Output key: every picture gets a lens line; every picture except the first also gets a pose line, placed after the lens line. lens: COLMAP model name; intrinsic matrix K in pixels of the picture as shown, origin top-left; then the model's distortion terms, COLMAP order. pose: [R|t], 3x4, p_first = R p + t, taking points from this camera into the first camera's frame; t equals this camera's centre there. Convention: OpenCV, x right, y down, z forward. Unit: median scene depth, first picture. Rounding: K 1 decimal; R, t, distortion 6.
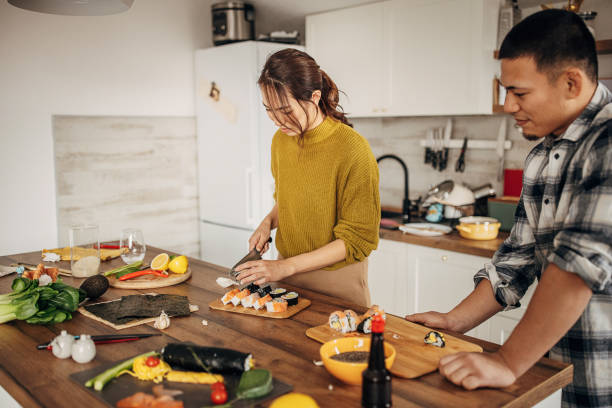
lens RADIAL K [[612.9, 0, 306.0], [0, 612.9, 204.0], [0, 0, 1]] dist [-0.011719, -0.014899]
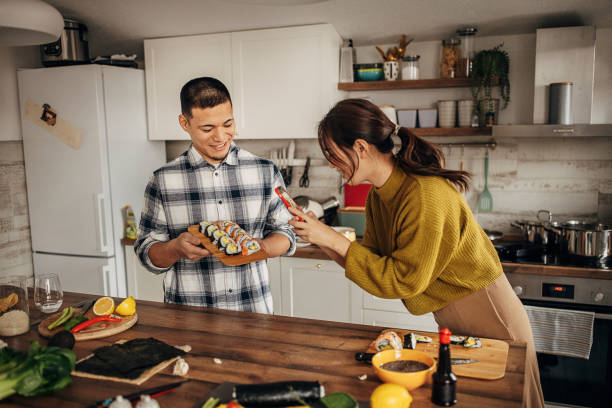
lens RADIAL K [[585.5, 0, 311.1], [0, 585.5, 206.6], [0, 0, 1]] dist [-0.006557, -0.012361]
pose [[0.900423, -0.069090, 0.429494, -0.210693], [0.068157, 0.997520, 0.017574, -0.035507], [-0.429643, 0.013449, 0.902898, 0.017561]]
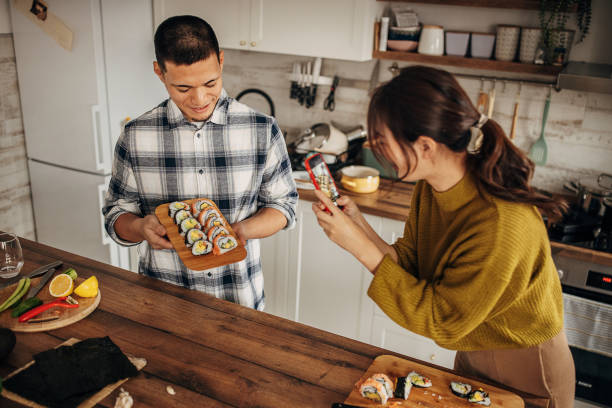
lens RADIAL K [[610.1, 0, 308.9], [0, 610.1, 204.9], [0, 0, 1]] dist [-0.013418, -0.009988]
pose [[0.936483, -0.076137, 0.342349, -0.126504], [-0.003577, 0.974027, 0.226405, -0.129064], [-0.350694, -0.213248, 0.911887, 0.094498]]
